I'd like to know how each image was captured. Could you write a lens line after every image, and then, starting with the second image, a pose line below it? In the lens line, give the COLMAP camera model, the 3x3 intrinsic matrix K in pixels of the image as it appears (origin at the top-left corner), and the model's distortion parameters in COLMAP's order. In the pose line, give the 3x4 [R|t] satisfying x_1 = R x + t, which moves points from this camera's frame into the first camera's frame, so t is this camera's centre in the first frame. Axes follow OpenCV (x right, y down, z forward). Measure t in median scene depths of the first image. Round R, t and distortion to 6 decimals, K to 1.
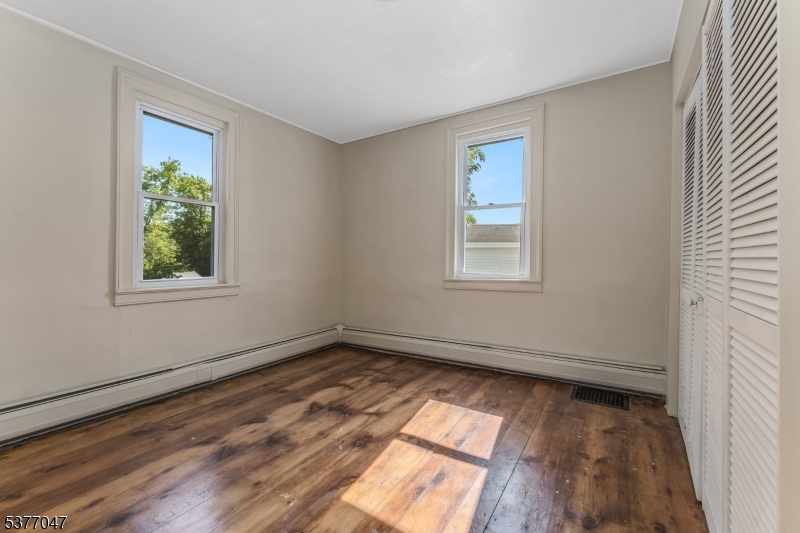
lens RADIAL K [[338.0, 0, 397.2], [0, 338.0, 259.4], [0, 0, 1]] dist [-0.003343, -0.000206]
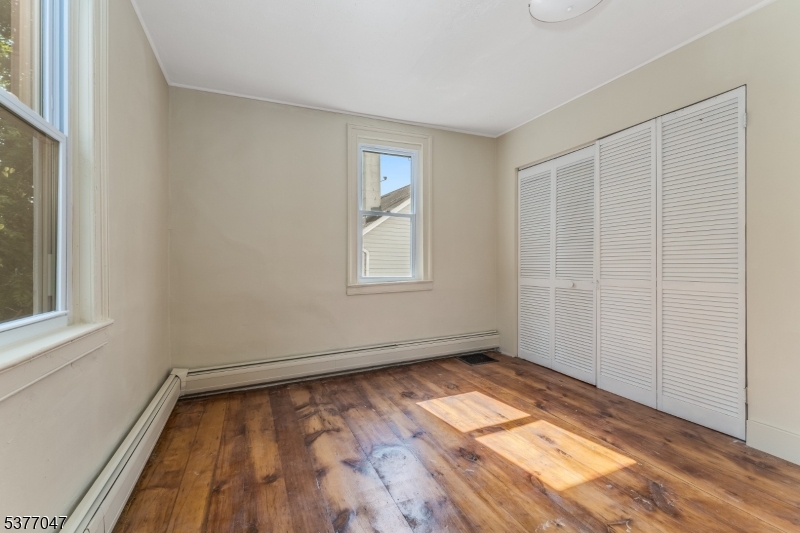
lens RADIAL K [[338.0, 0, 393.4], [0, 338.0, 267.5], [0, 0, 1]] dist [-0.003343, -0.000206]
pose [[0.560314, -0.019570, 0.828049, -0.714864], [0.016624, 0.999785, 0.012380, -0.000895], [-0.828113, 0.006829, 0.560519, 0.462159]]
